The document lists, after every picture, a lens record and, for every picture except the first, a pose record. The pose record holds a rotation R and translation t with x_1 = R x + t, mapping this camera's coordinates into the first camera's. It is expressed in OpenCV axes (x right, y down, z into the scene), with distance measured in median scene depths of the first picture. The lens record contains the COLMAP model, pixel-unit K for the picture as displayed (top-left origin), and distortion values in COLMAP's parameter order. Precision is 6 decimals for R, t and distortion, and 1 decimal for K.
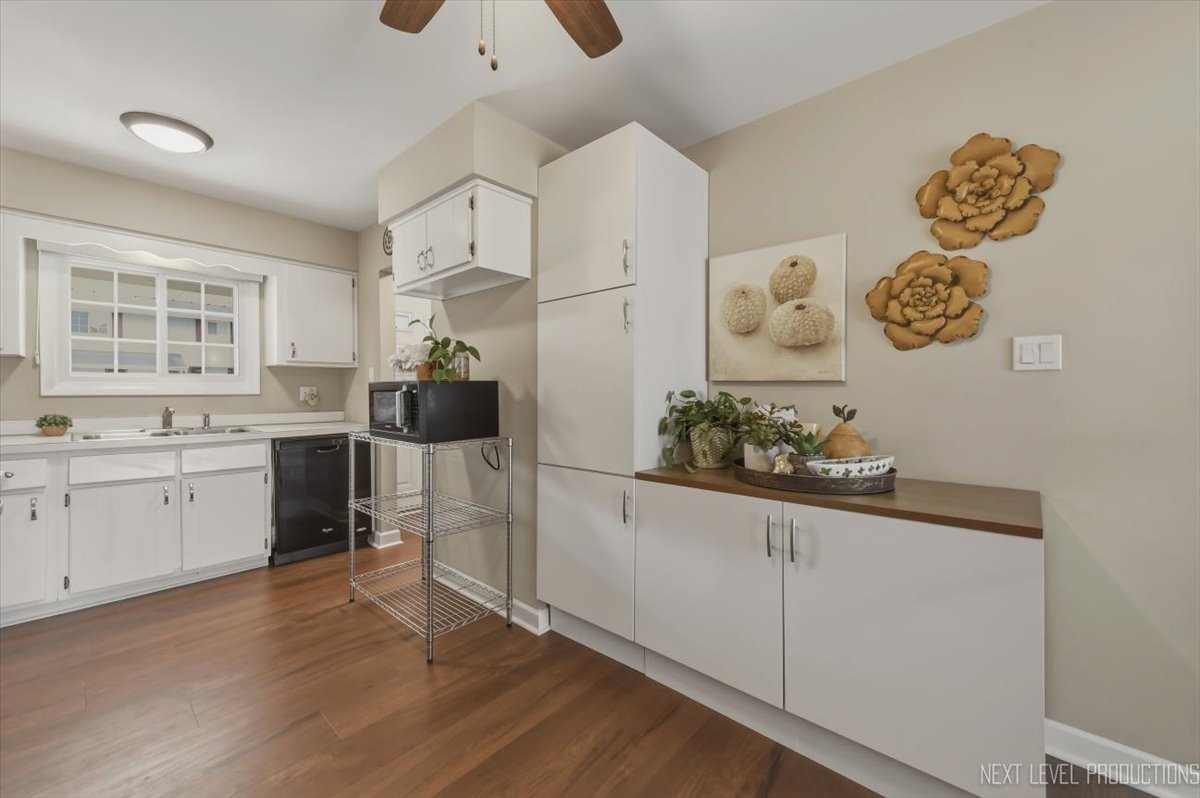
lens RADIAL K [[446.8, 0, 594.3], [0, 446.8, 388.7], [0, 0, 1]] dist [0.000140, -0.000022]
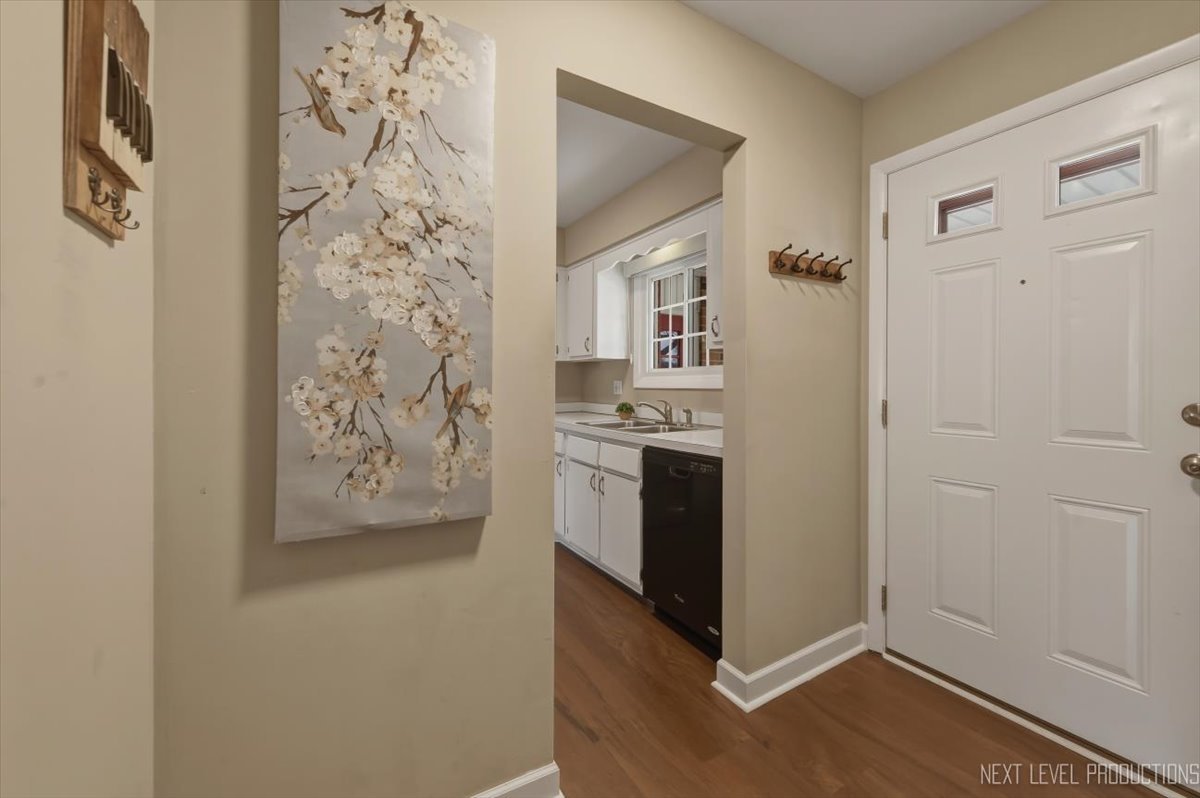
lens RADIAL K [[484.7, 0, 625.7], [0, 484.7, 388.8], [0, 0, 1]] dist [0.000761, -0.000063]
pose [[-0.255826, 0.004024, -0.966715, 0.104448], [0.001590, 0.999992, 0.003741, 0.011470], [0.966722, -0.000580, -0.255830, 1.187946]]
